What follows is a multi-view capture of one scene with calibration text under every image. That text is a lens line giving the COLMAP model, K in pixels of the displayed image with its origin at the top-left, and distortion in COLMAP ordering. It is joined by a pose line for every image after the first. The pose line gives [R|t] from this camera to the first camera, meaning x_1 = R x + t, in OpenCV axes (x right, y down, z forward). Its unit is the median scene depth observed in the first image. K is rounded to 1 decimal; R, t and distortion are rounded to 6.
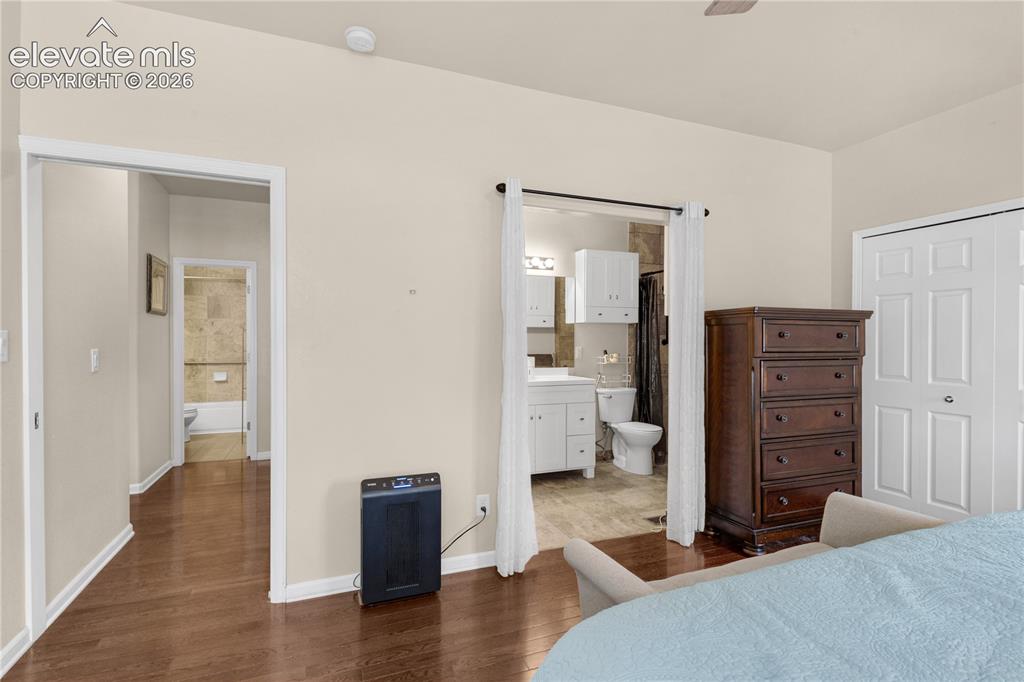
lens RADIAL K [[477.3, 0, 507.6], [0, 477.3, 345.8], [0, 0, 1]] dist [0.002745, 0.000572]
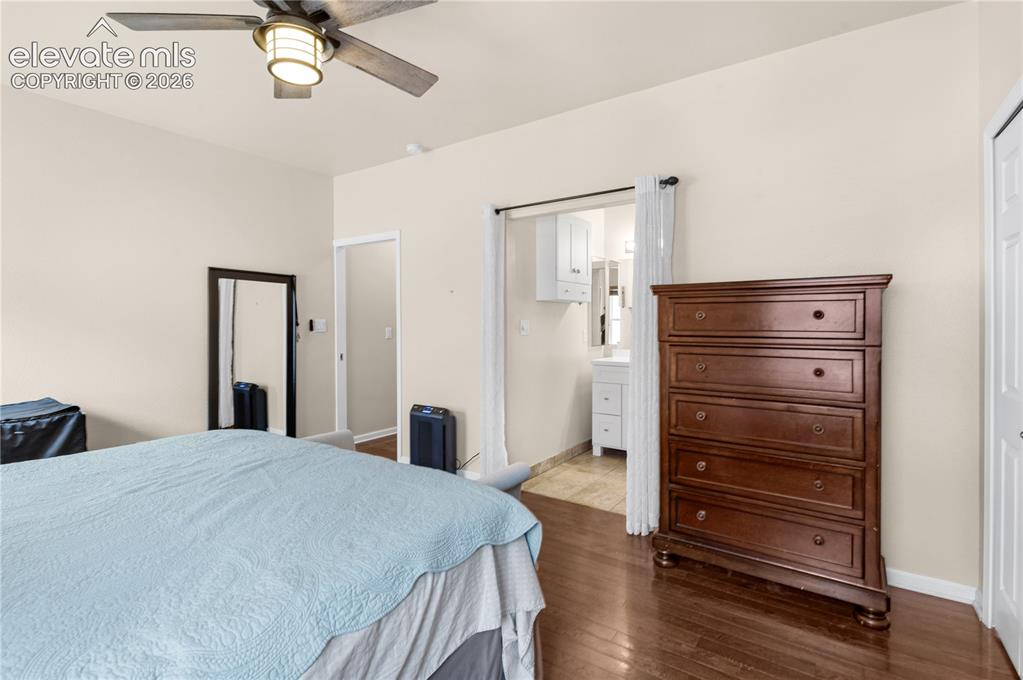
lens RADIAL K [[488.4, 0, 511.2], [0, 488.4, 326.0], [0, 0, 1]] dist [0.000882, 0.000116]
pose [[0.555655, 0.003422, -0.831406, 1.356191], [-0.005725, 0.999984, 0.000290, -0.003926], [0.831394, 0.004599, 0.555665, 0.310408]]
